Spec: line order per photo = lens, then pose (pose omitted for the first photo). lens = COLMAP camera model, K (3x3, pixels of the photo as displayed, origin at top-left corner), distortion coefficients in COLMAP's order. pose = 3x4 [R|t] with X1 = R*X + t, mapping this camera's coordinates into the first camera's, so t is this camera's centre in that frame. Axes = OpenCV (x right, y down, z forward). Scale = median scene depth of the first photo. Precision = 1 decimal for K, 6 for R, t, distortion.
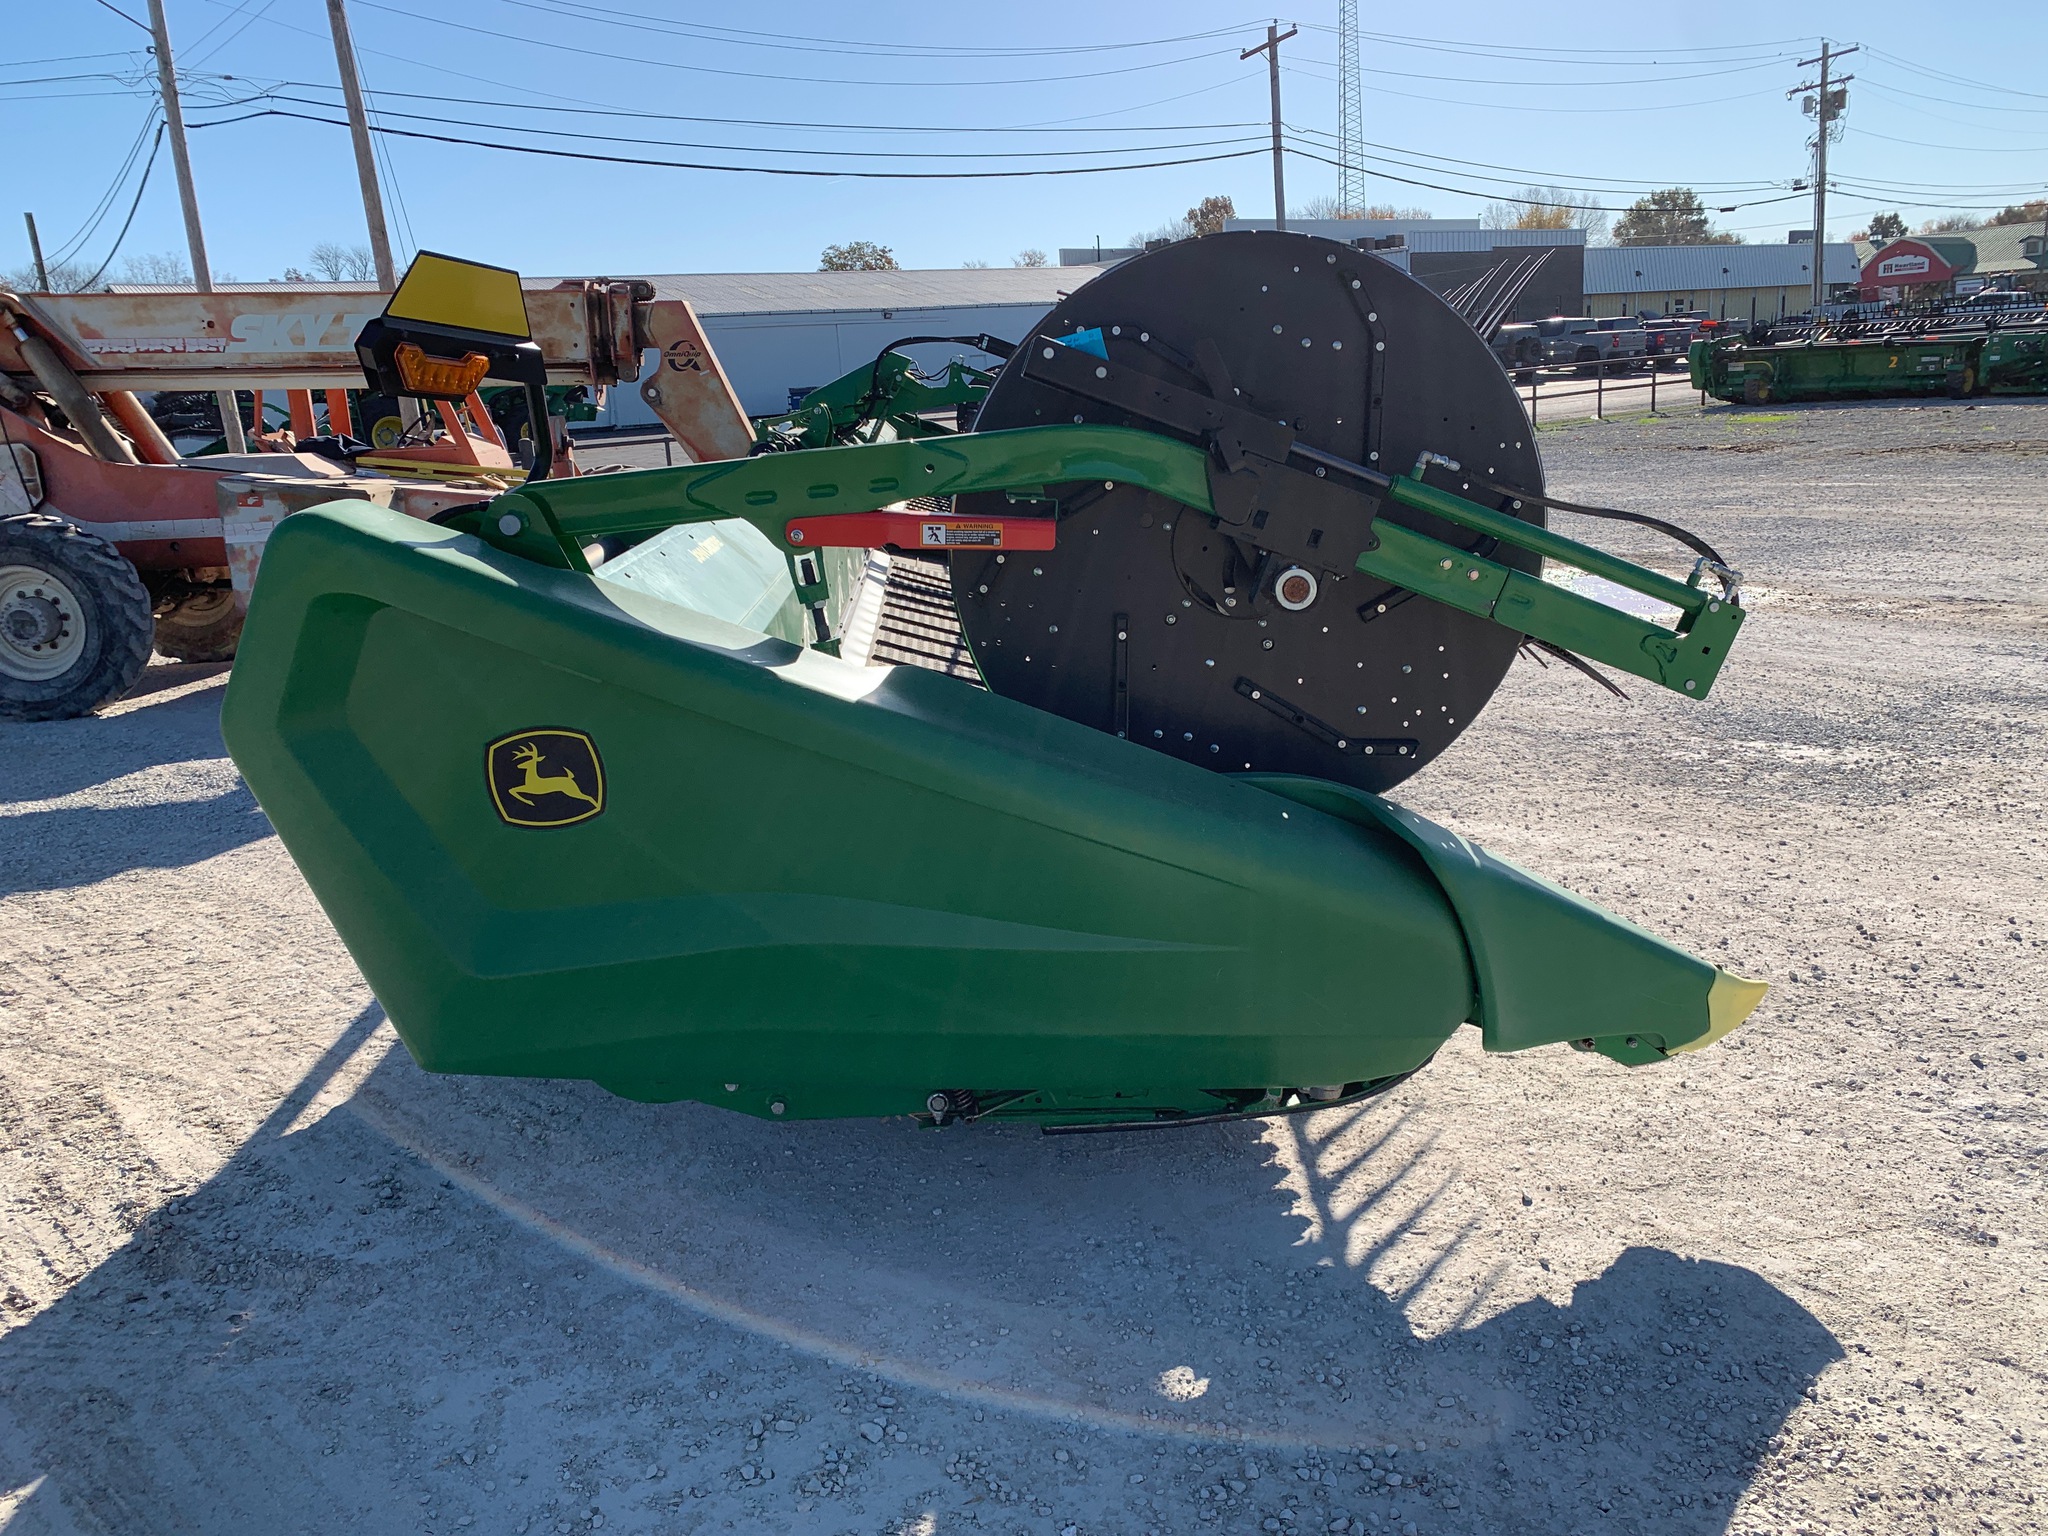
lens RADIAL K [[1617.2, 0, 1025.6], [0, 1617.2, 774.7], [0, 0, 1]] dist [0.017349, -0.011385]
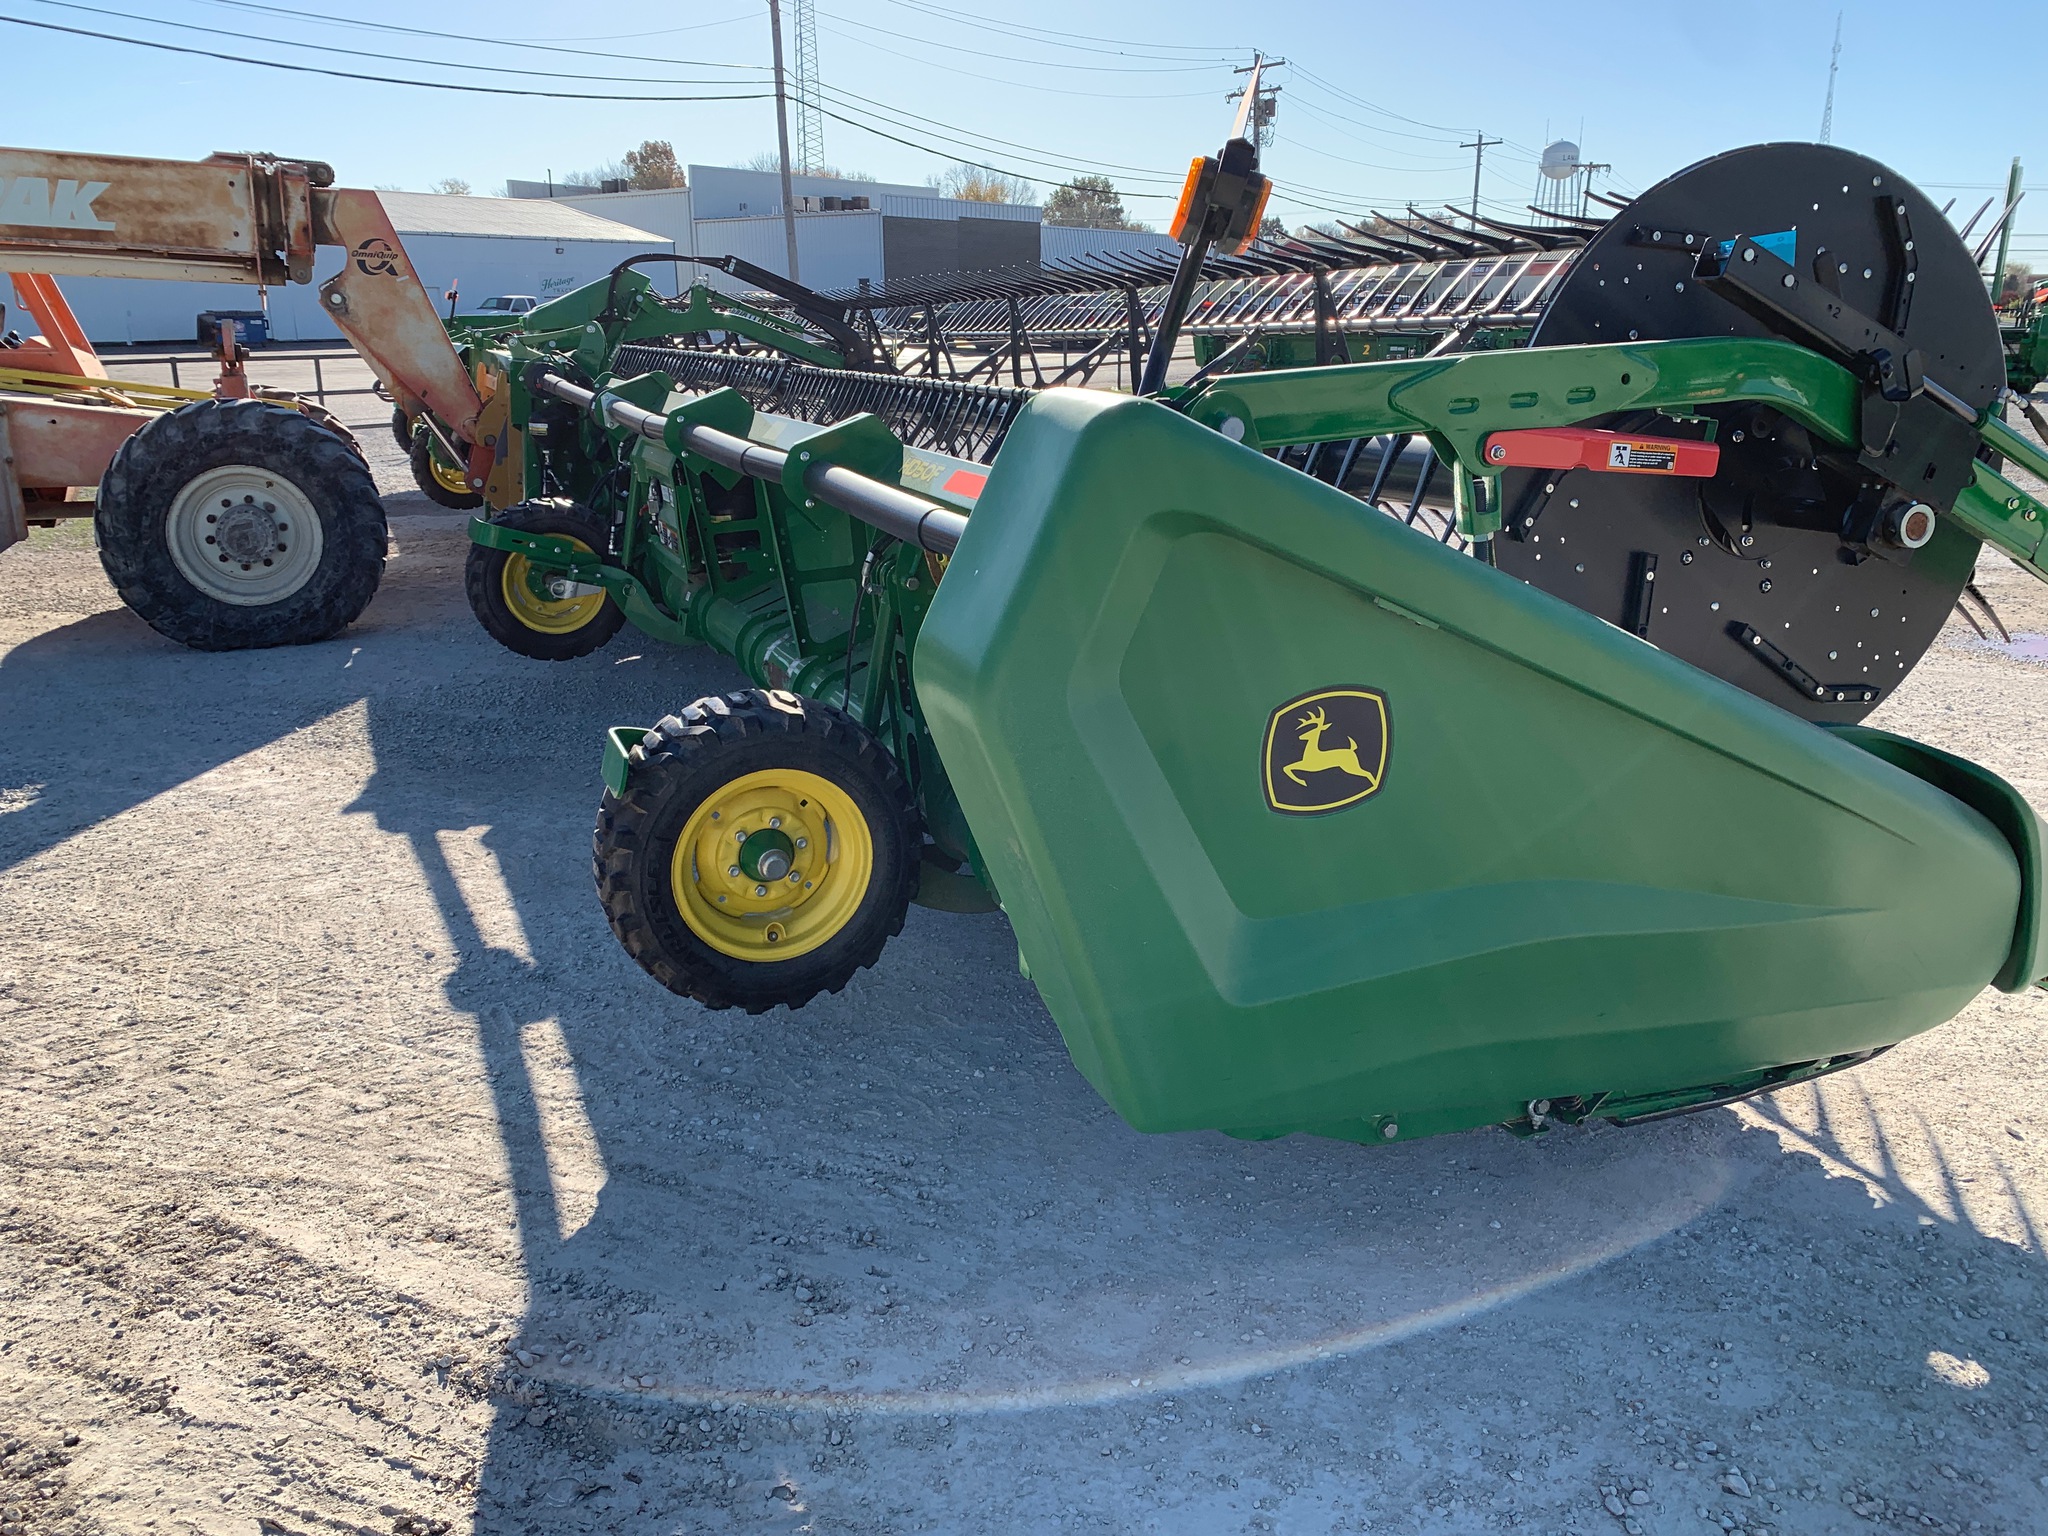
lens RADIAL K [[1604.4, 0, 1025.2], [0, 1604.4, 793.6], [0, 0, 1]] dist [-0.002619, 0.004479]
pose [[0.936033, -0.042678, 0.349315, -0.200025], [0.029724, 0.998660, 0.042364, -0.004158], [-0.350654, -0.029271, 0.936047, 0.090317]]
